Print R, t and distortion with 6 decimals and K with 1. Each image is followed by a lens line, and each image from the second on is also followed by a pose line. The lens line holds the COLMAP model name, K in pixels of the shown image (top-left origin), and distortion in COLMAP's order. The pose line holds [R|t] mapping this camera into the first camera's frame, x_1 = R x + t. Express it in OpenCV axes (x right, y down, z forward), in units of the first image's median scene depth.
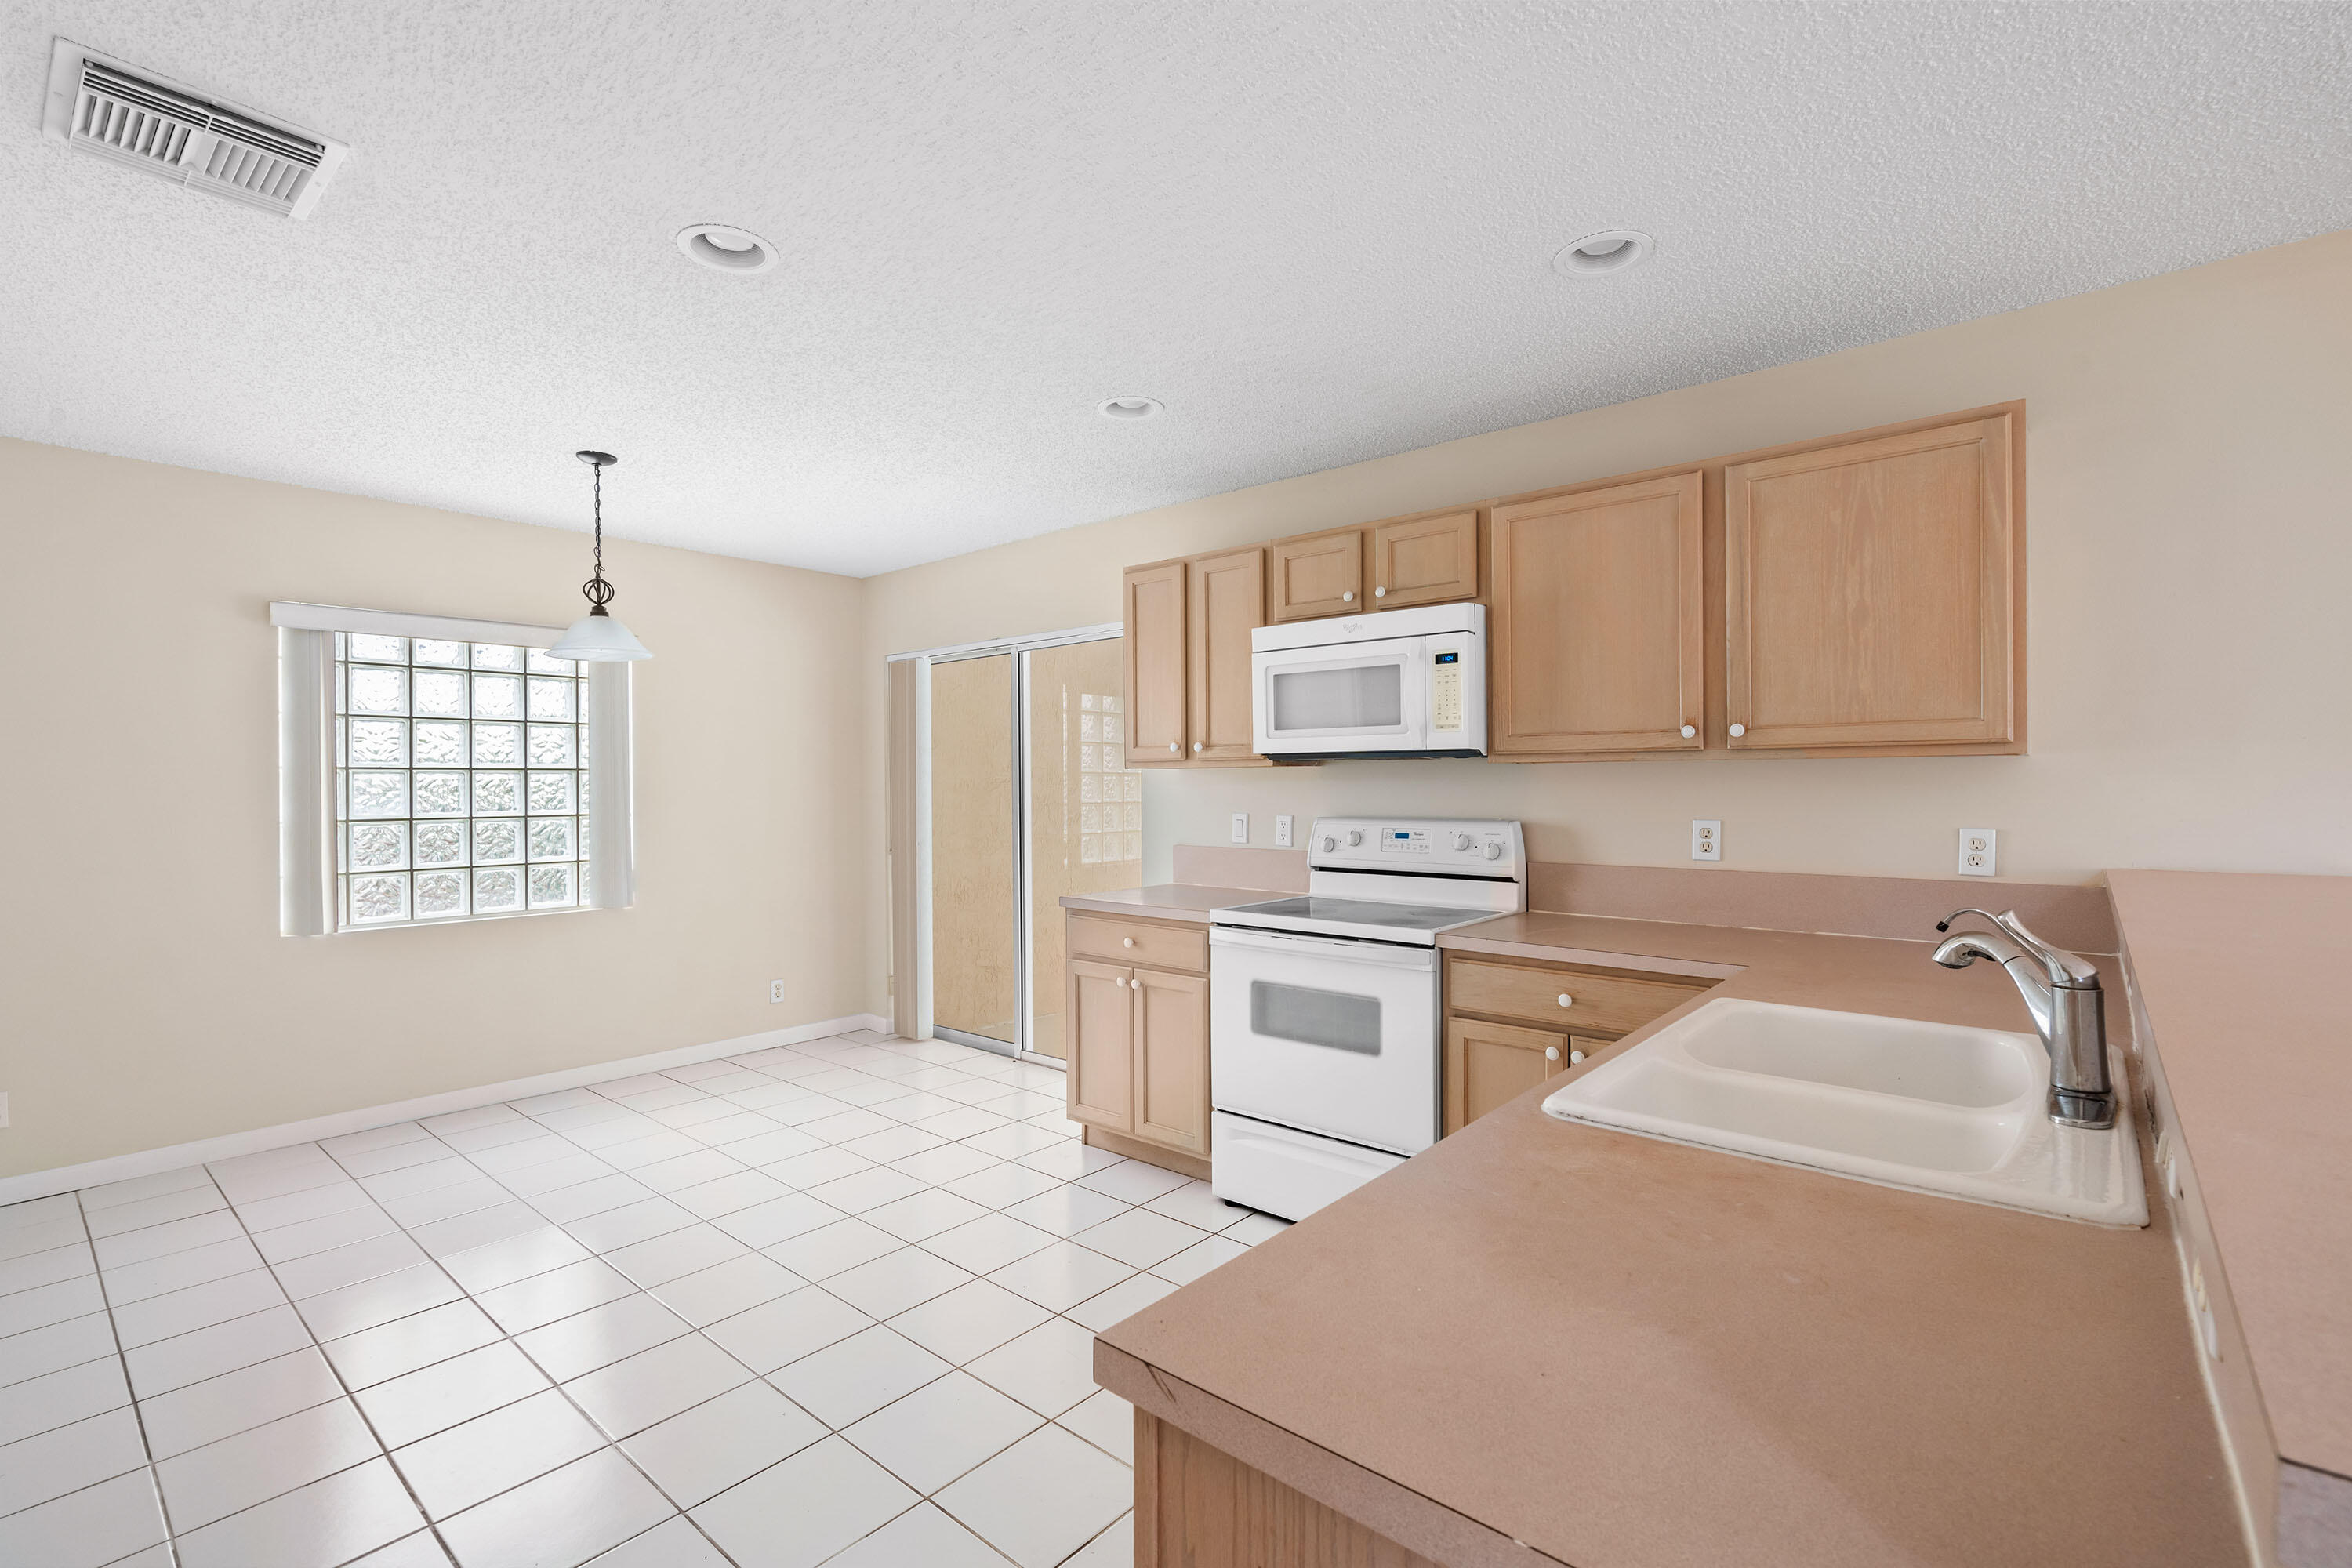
lens RADIAL K [[1042.8, 0, 1164.7], [0, 1042.8, 784.3], [0, 0, 1]] dist [-0.004861, 0.002447]
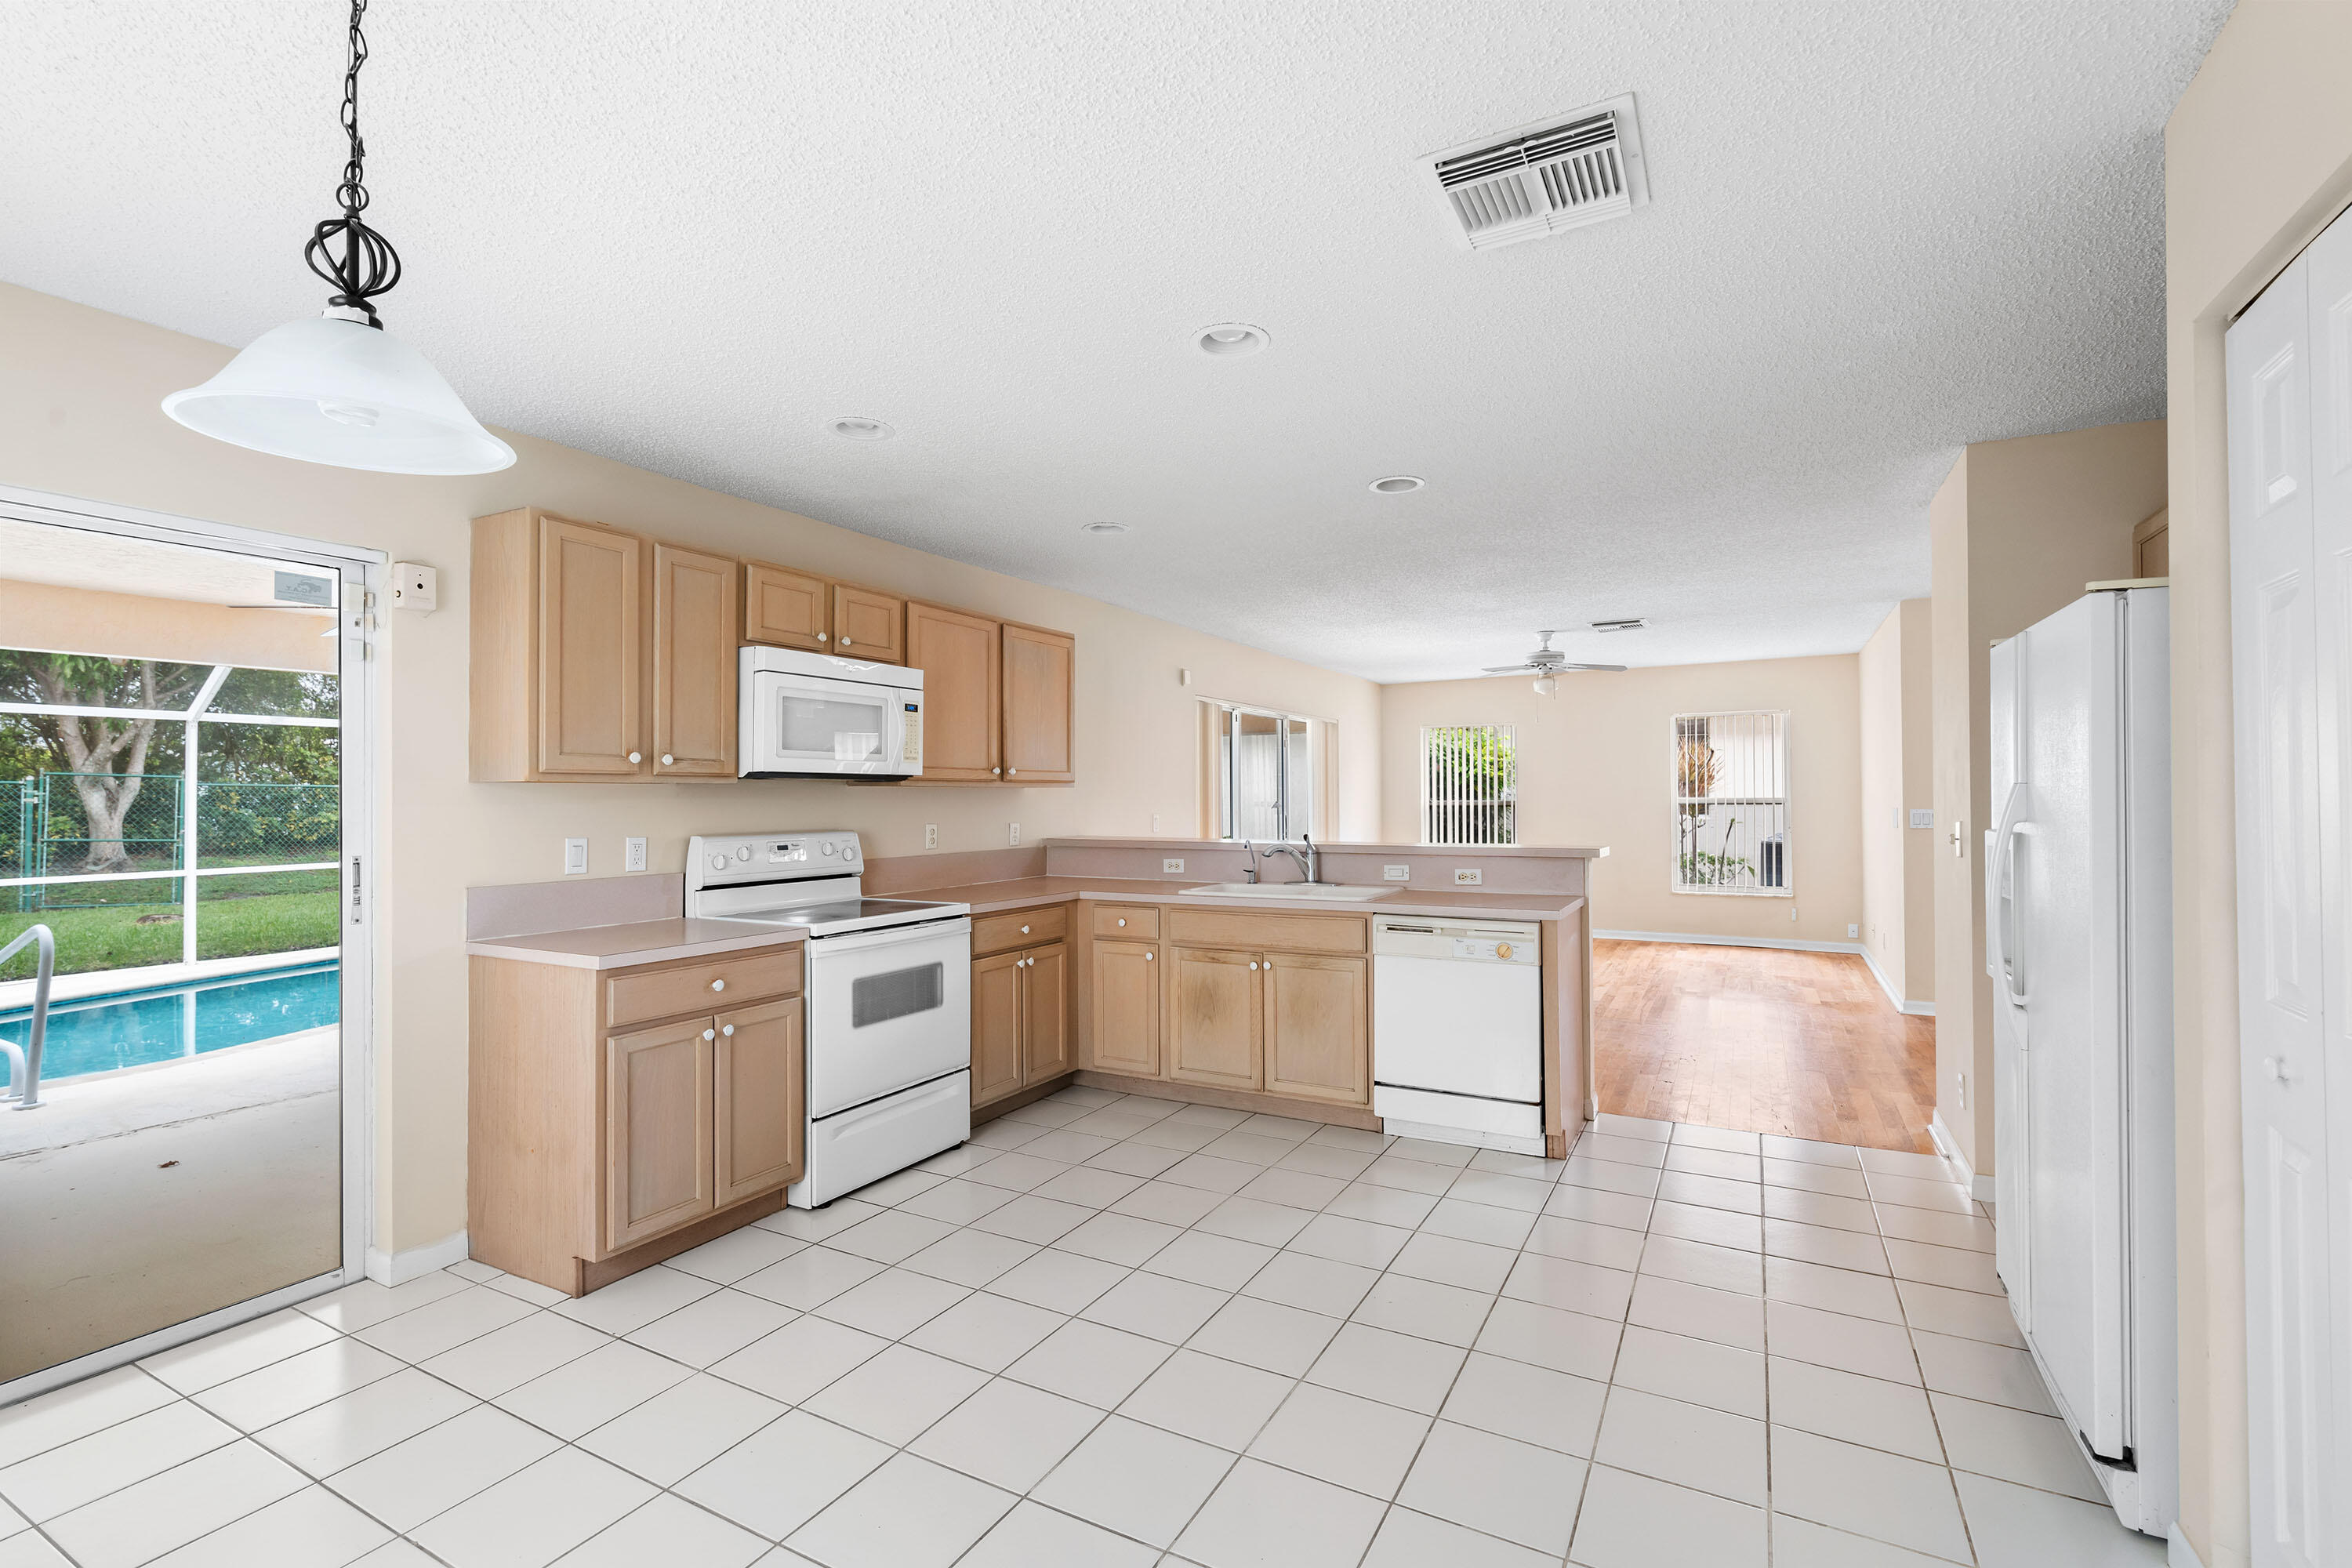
lens RADIAL K [[1042.8, 0, 1182.7], [0, 1042.8, 778.9], [0, 0, 1]] dist [-0.004861, 0.002447]
pose [[-0.205863, 0.022313, 0.978326, -0.831914], [0.006385, 0.999749, -0.021458, 0.001634], [-0.978560, 0.001829, -0.205954, 0.694093]]
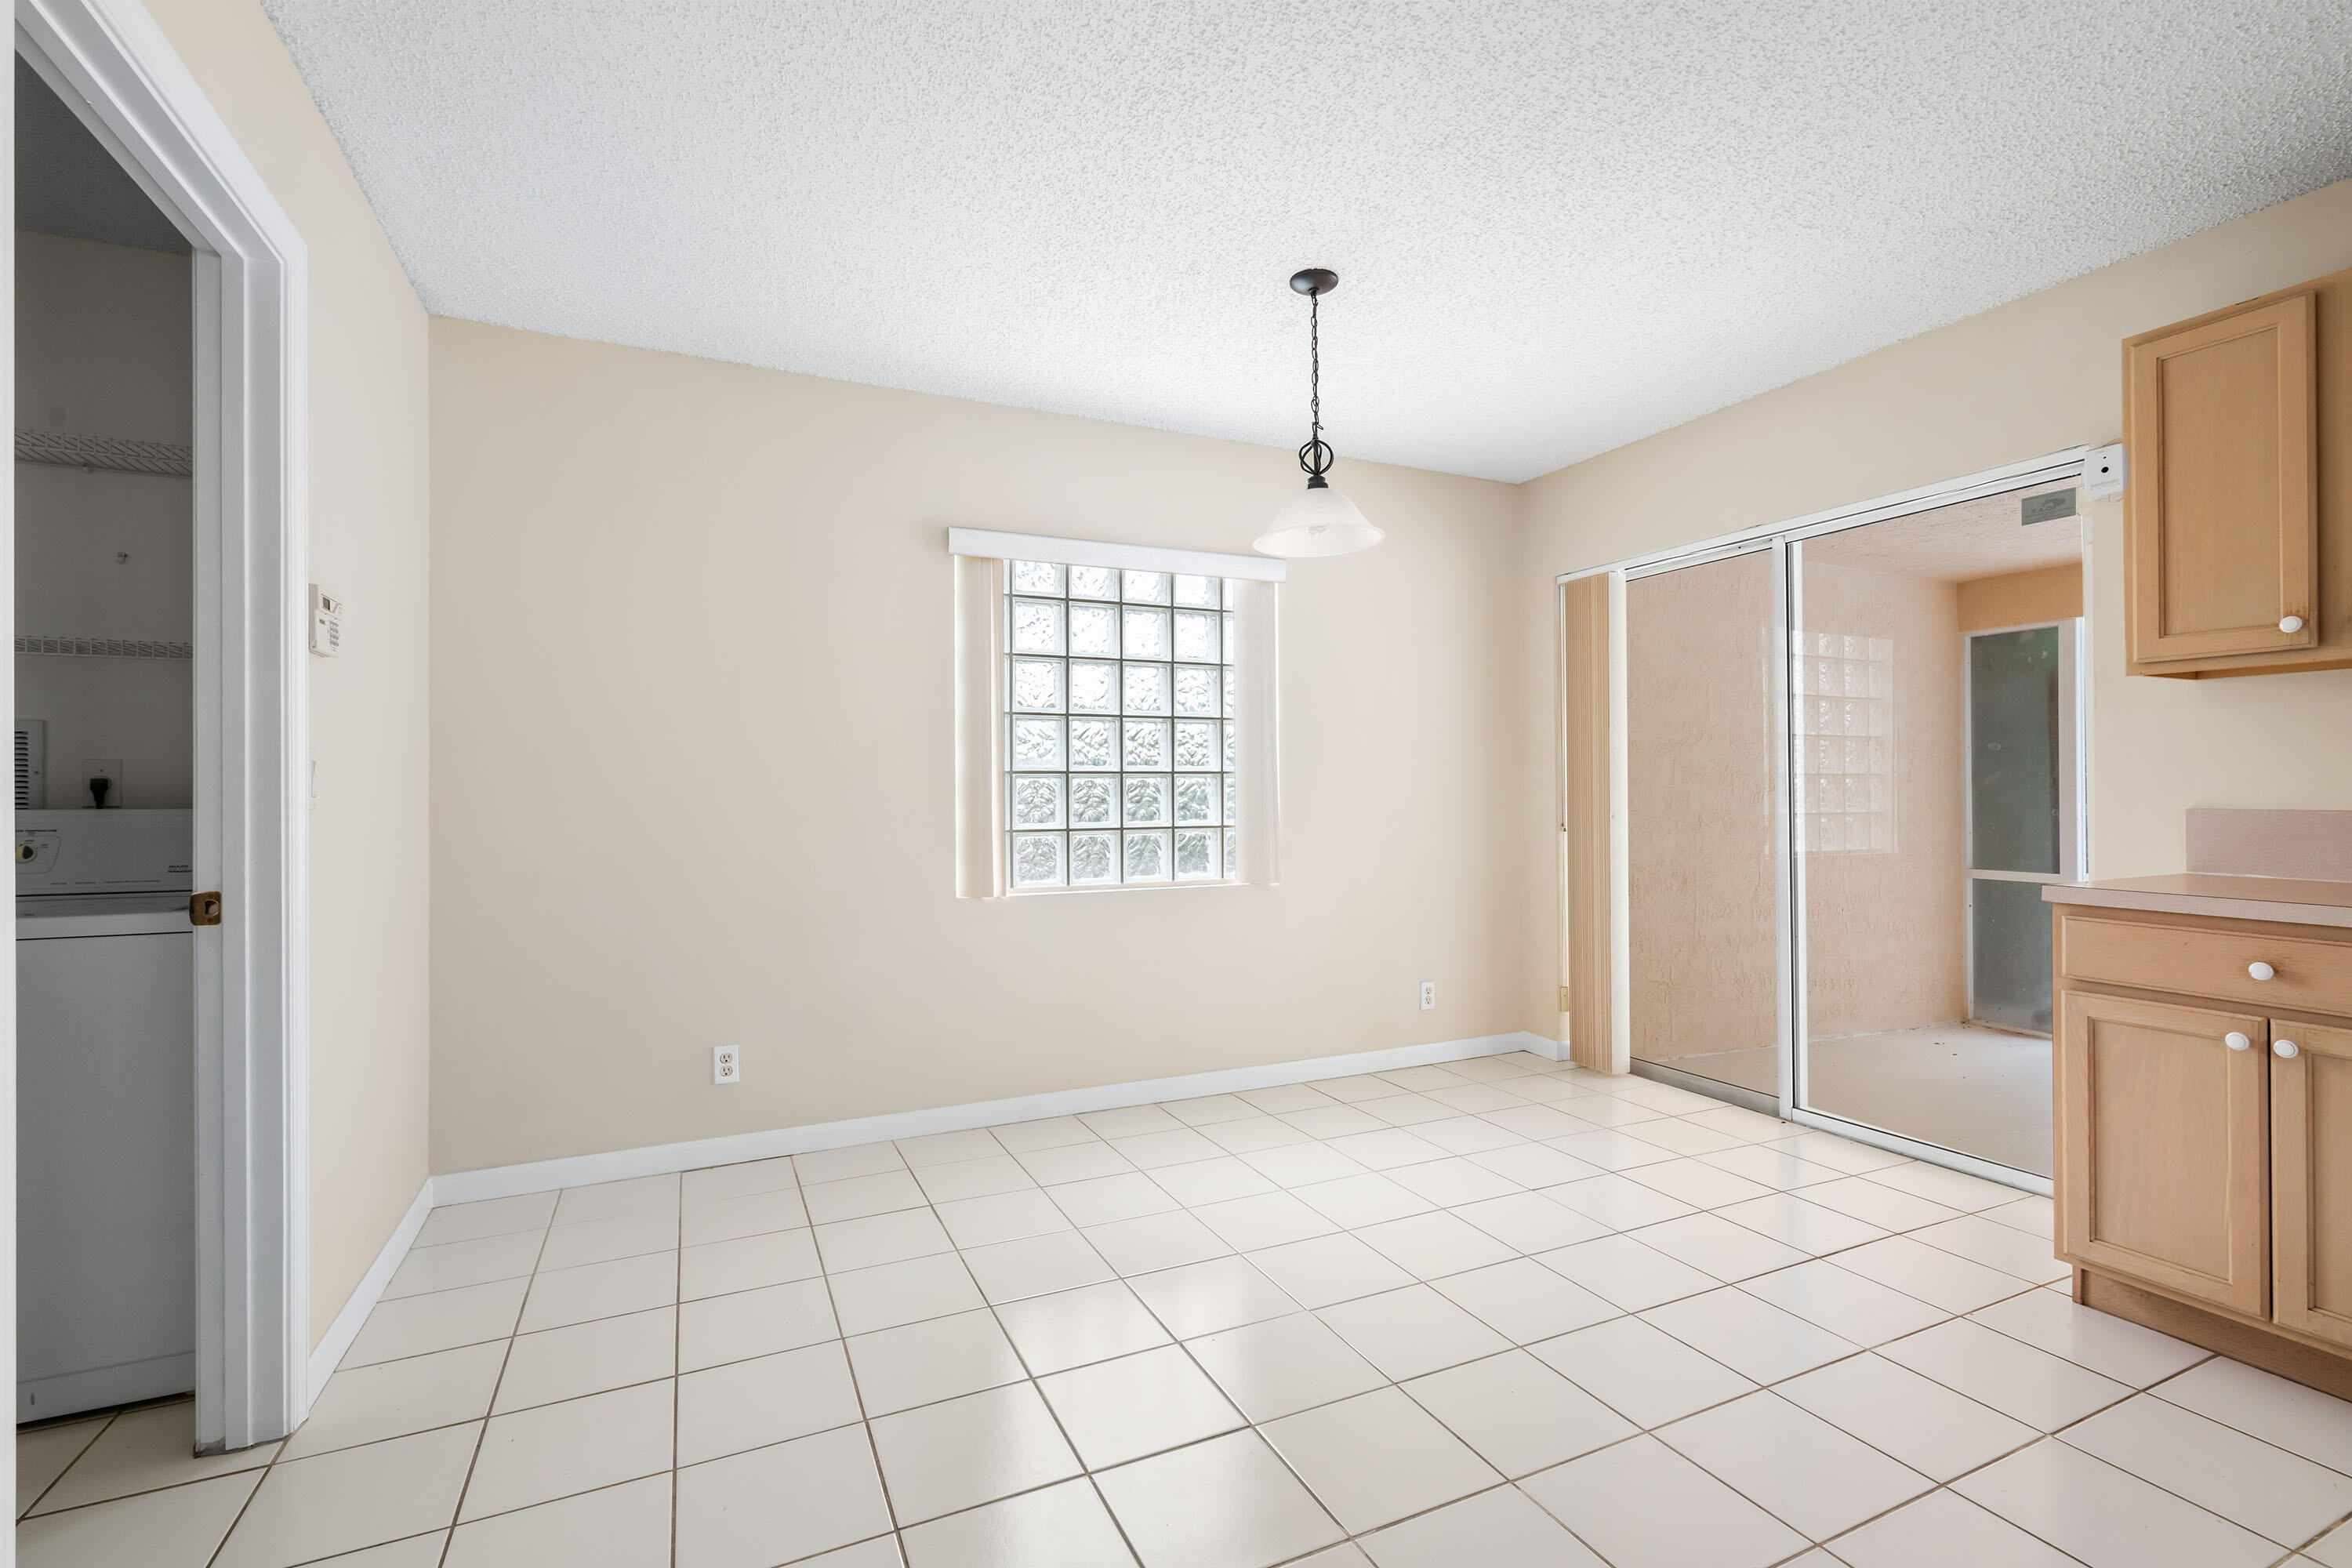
lens RADIAL K [[1042.8, 0, 1176.2], [0, 1042.8, 789.2], [0, 0, 1]] dist [-0.004861, 0.002447]
pose [[0.914244, 0.000748, -0.405164, -0.289187], [-0.000380, 0.999999, 0.000989, 0.048485], [0.405164, -0.000750, 0.914244, 0.233723]]
